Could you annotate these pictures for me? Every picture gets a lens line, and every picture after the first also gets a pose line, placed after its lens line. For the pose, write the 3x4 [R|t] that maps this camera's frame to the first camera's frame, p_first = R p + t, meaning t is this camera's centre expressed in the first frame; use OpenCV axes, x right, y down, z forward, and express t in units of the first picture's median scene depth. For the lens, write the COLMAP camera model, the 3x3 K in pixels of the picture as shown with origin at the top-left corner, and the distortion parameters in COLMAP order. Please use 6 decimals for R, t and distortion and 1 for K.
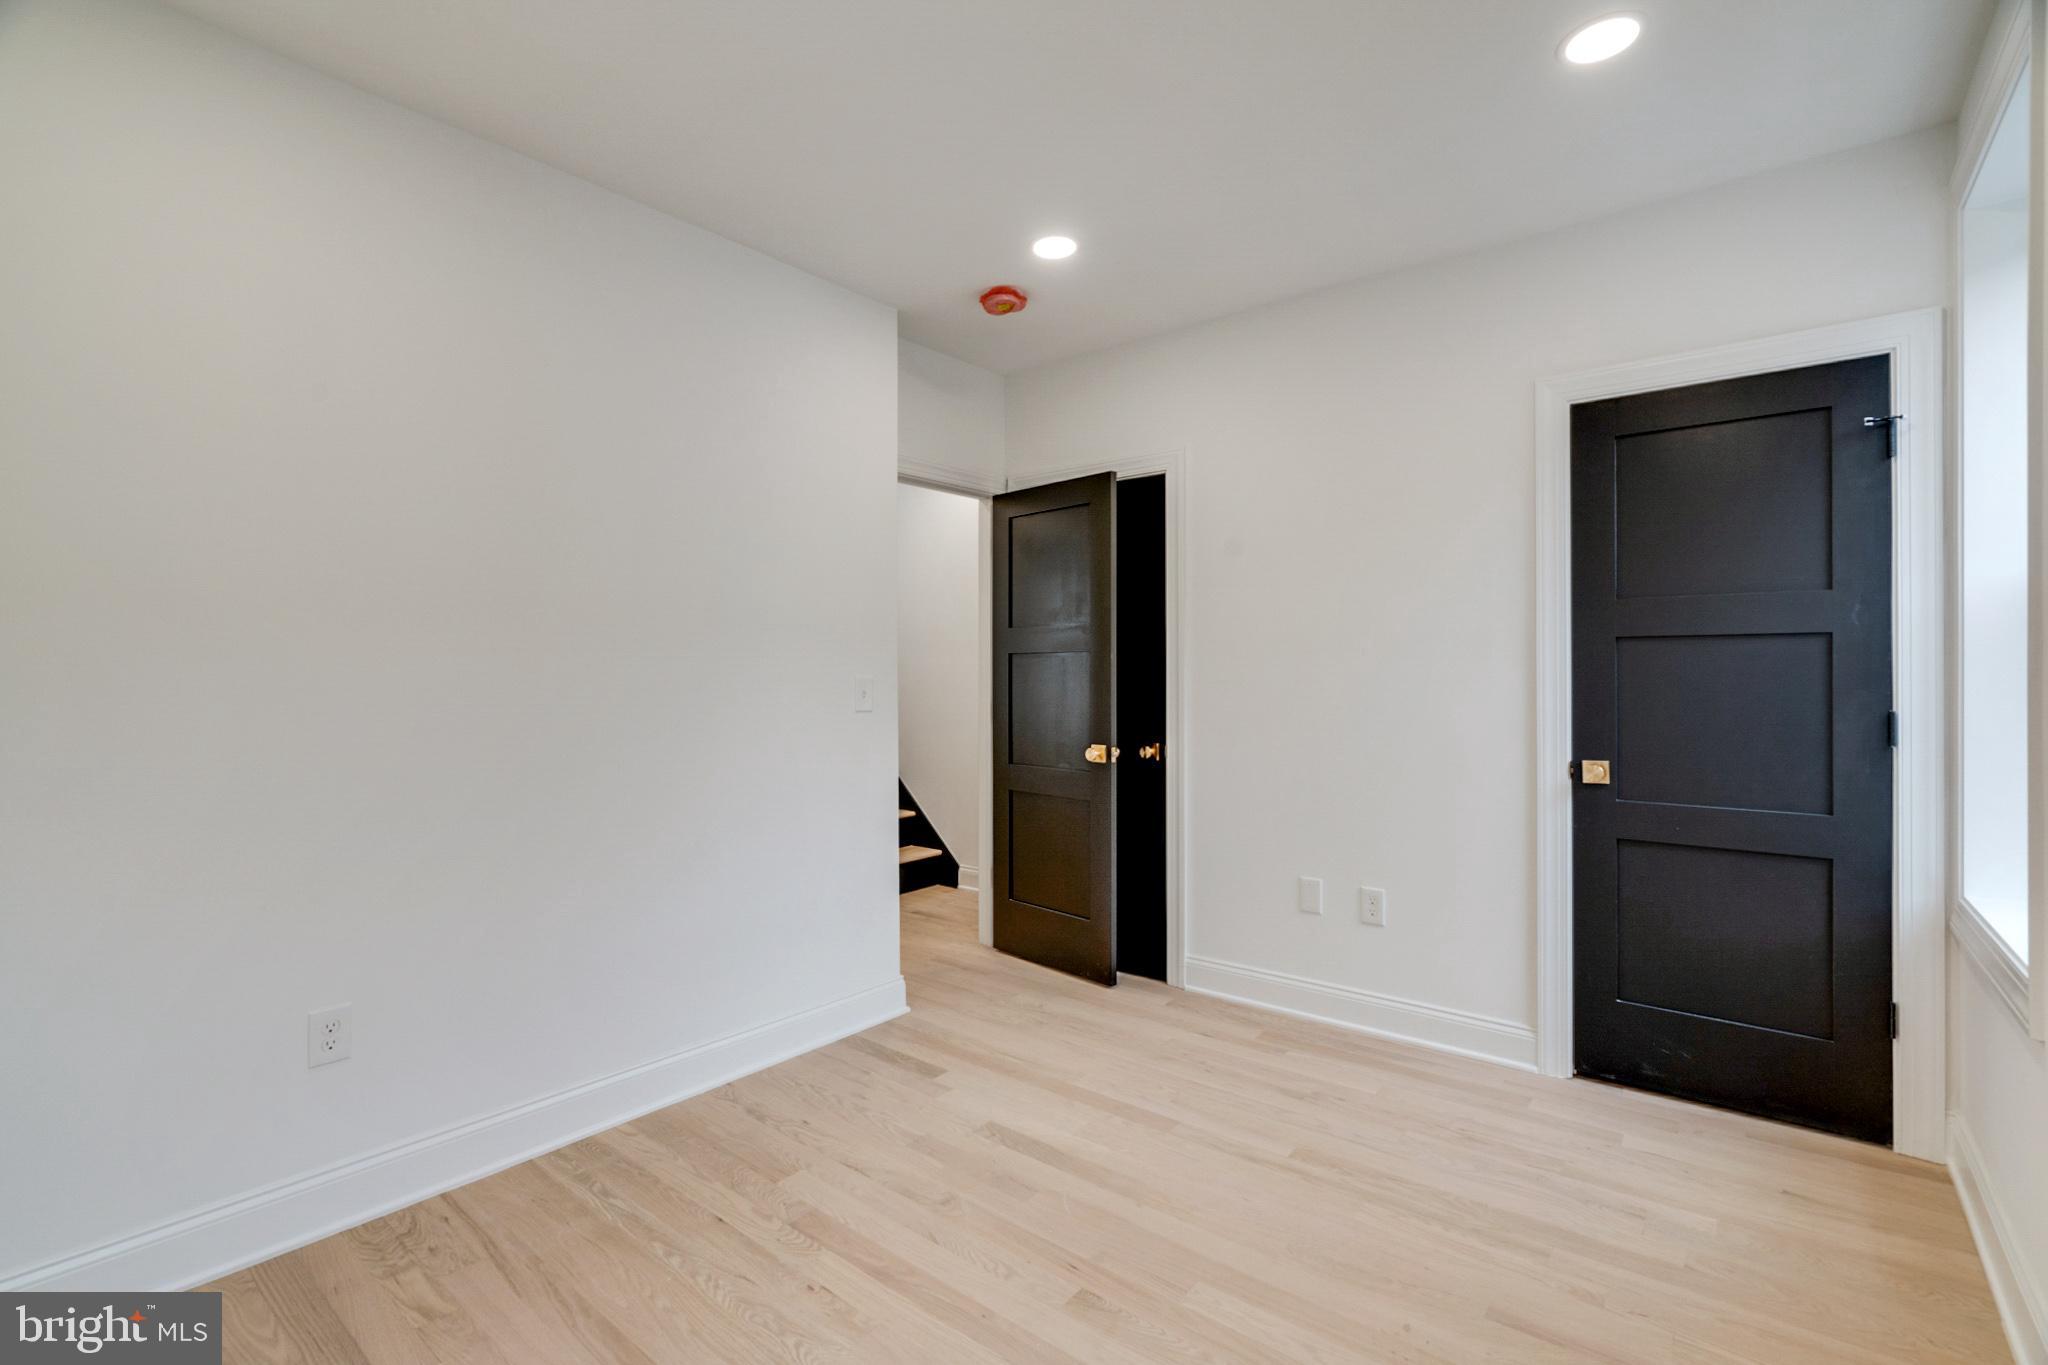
lens RADIAL K [[927.2, 0, 1013.1], [0, 927.2, 666.8], [0, 0, 1]] dist [-0.000127, 0.001040]
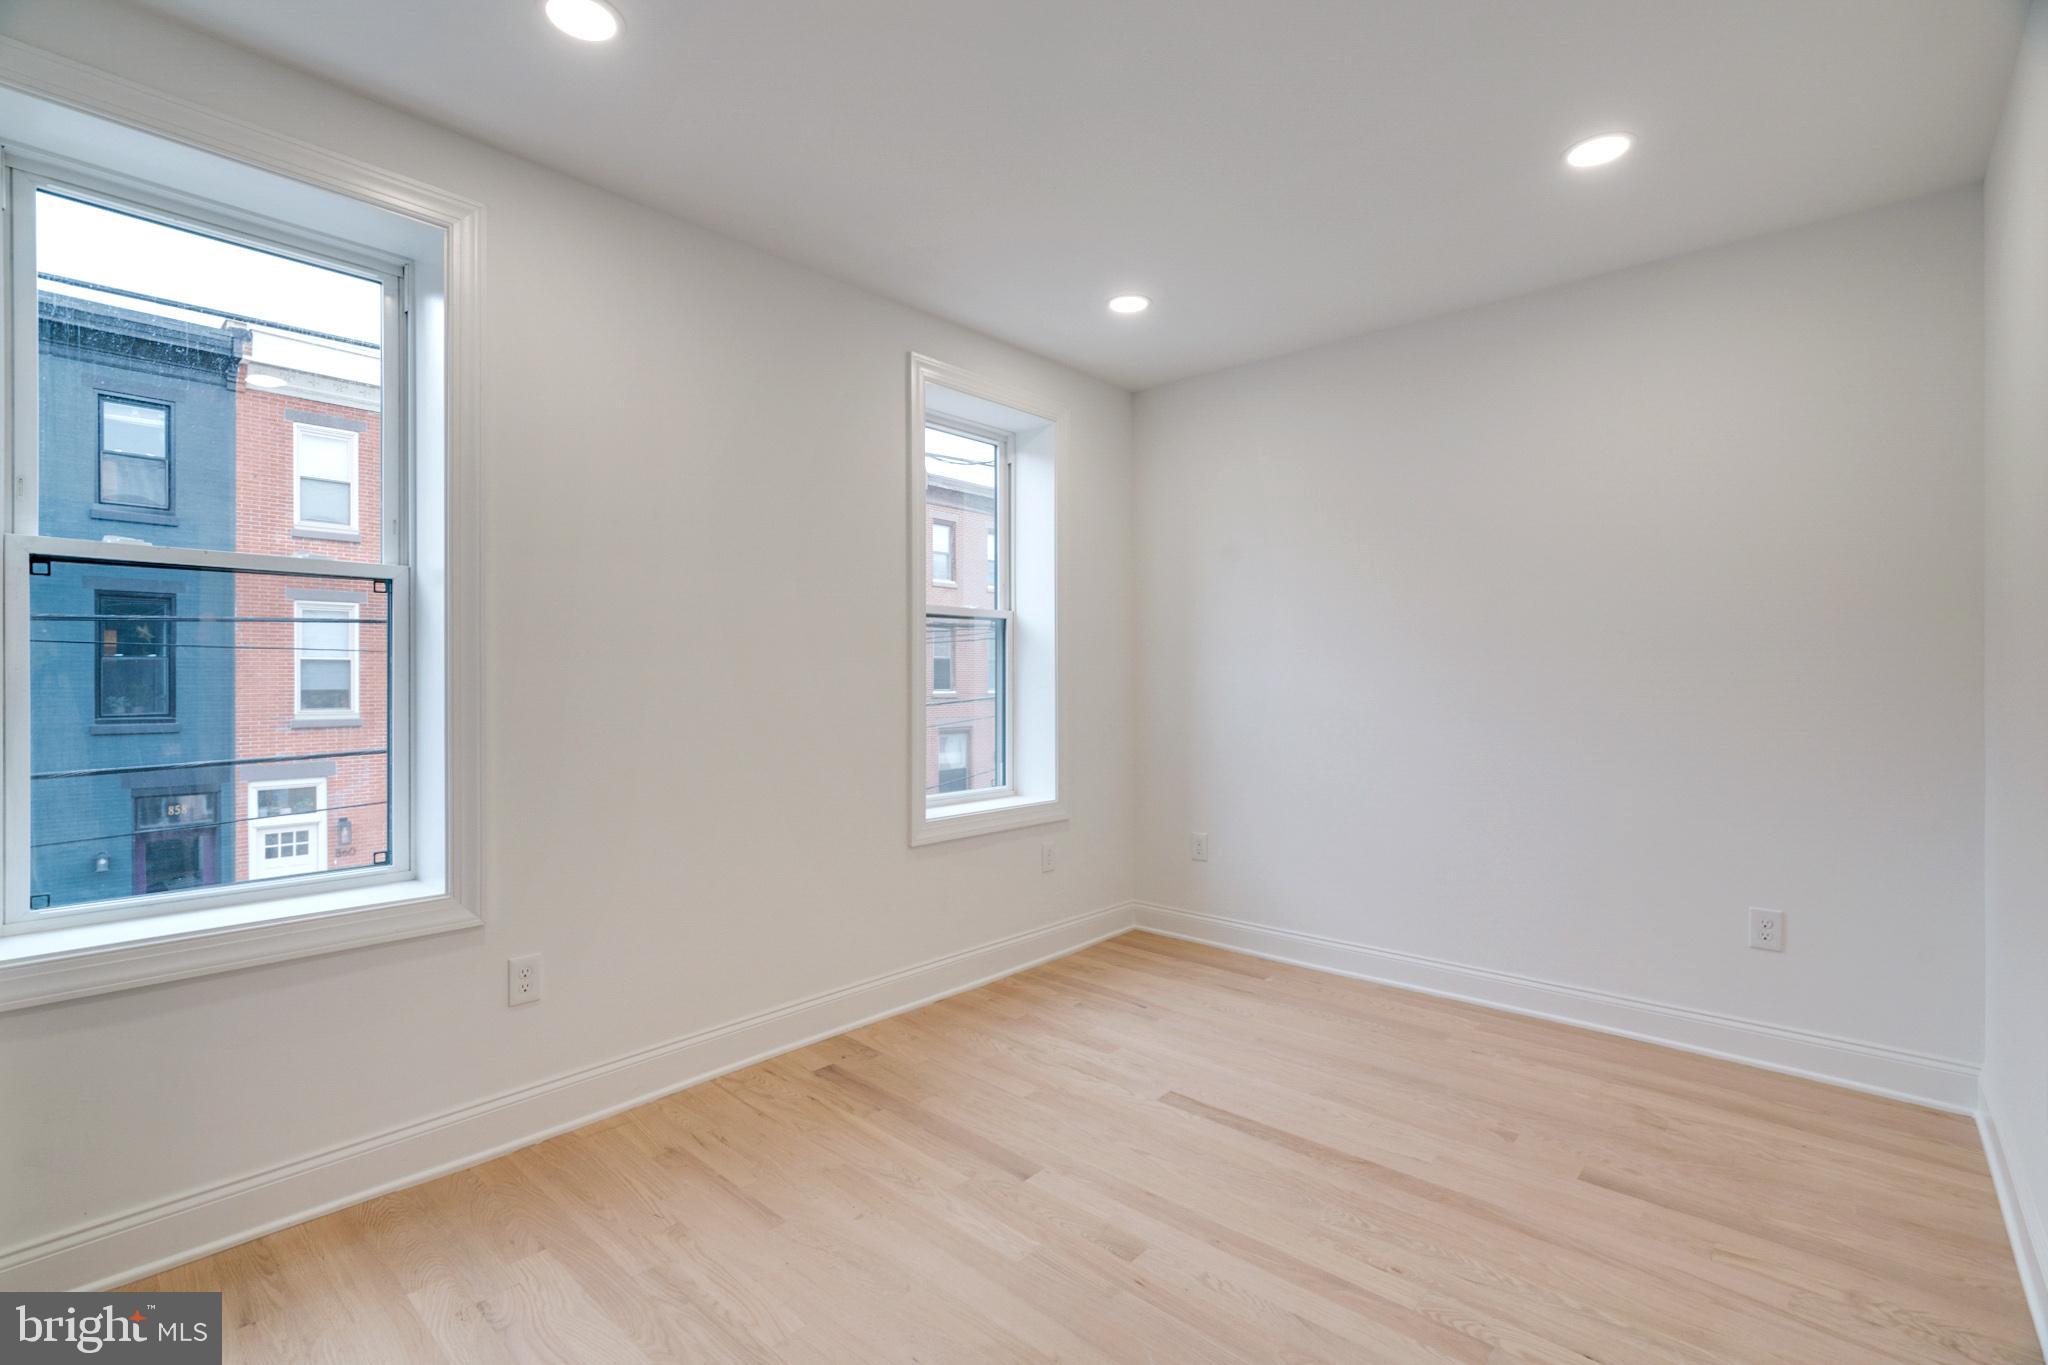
lens RADIAL K [[927.2, 0, 1020.7], [0, 927.2, 684.1], [0, 0, 1]] dist [-0.000127, 0.001040]
pose [[-0.999243, 0.005309, 0.038547, 0.115645], [0.005210, 0.999983, -0.002665, 0.017019], [-0.038561, -0.002463, -0.999253, 1.538912]]
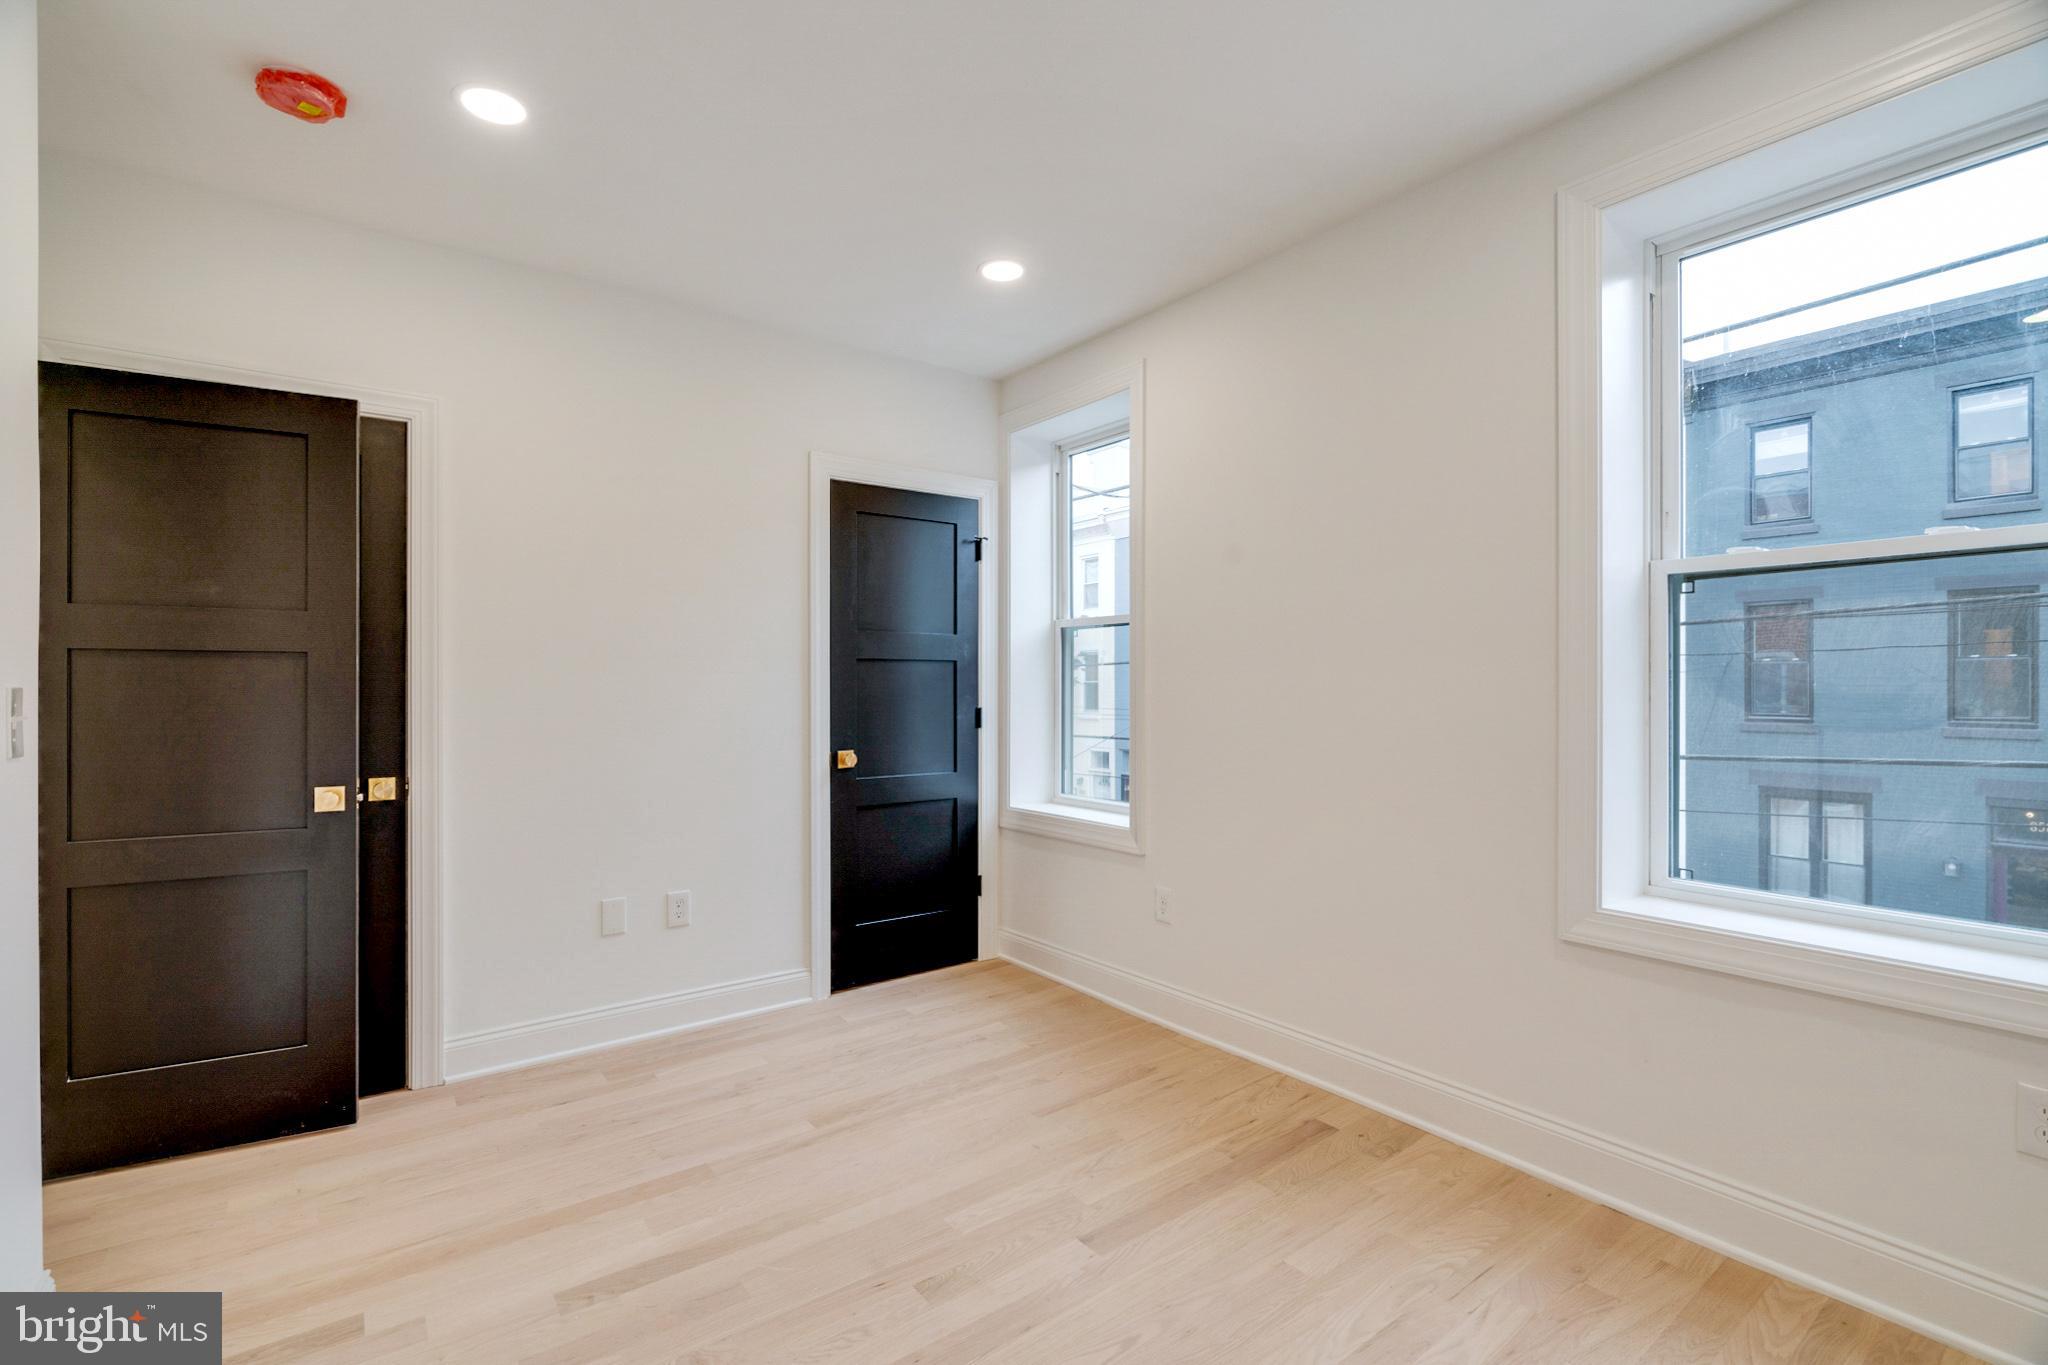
lens RADIAL K [[927.2, 0, 1007.4], [0, 927.2, 686.0], [0, 0, 1]] dist [-0.000127, 0.001040]
pose [[0.243111, 0.002153, 0.969996, -0.668214], [-0.005417, 0.999985, -0.000862, 0.009251], [-0.969983, -0.005045, 0.243119, 0.492898]]
